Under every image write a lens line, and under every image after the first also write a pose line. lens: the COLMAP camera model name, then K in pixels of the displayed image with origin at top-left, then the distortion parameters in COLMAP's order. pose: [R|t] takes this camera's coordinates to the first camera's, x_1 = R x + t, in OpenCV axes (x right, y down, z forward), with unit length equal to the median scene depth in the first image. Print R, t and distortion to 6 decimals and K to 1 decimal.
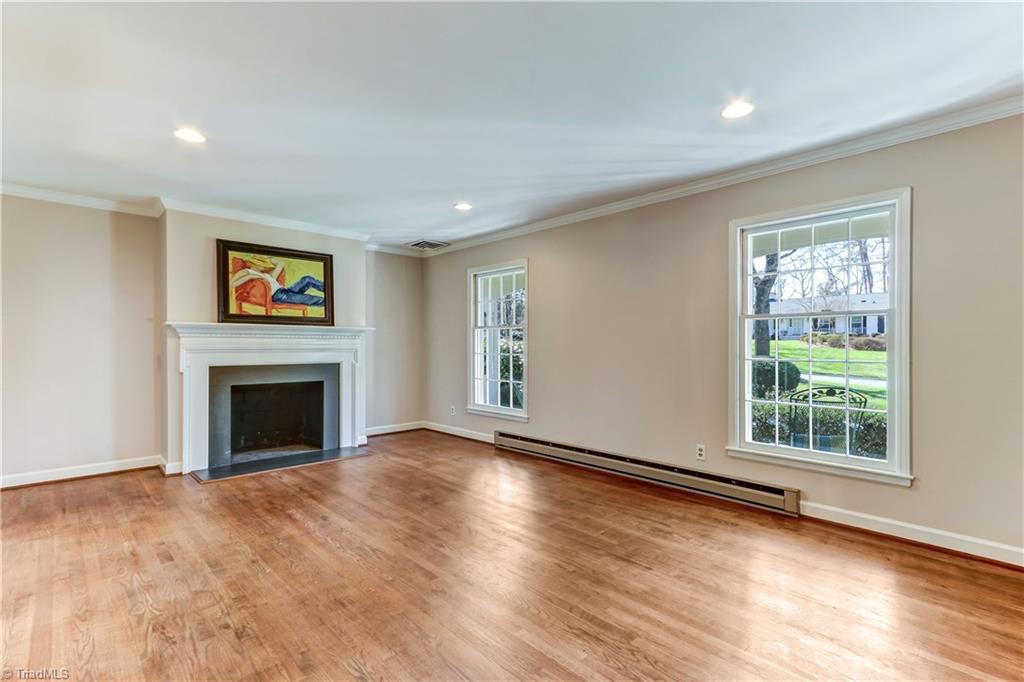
lens RADIAL K [[482.4, 0, 511.7], [0, 482.4, 344.9], [0, 0, 1]] dist [0.010897, 0.000319]
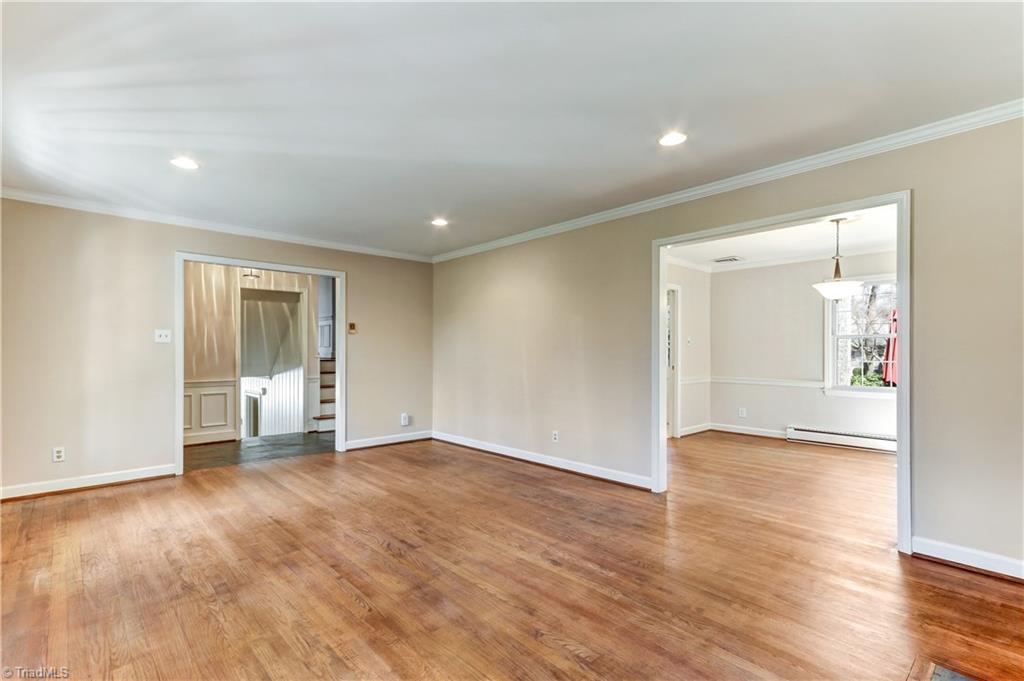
lens RADIAL K [[482.4, 0, 504.8], [0, 482.4, 357.0], [0, 0, 1]] dist [0.010897, 0.000319]
pose [[-0.999653, -0.003126, 0.026146, -0.344307], [-0.002956, 0.999974, 0.006529, 0.000862], [-0.026166, 0.006449, -0.999637, 1.964141]]
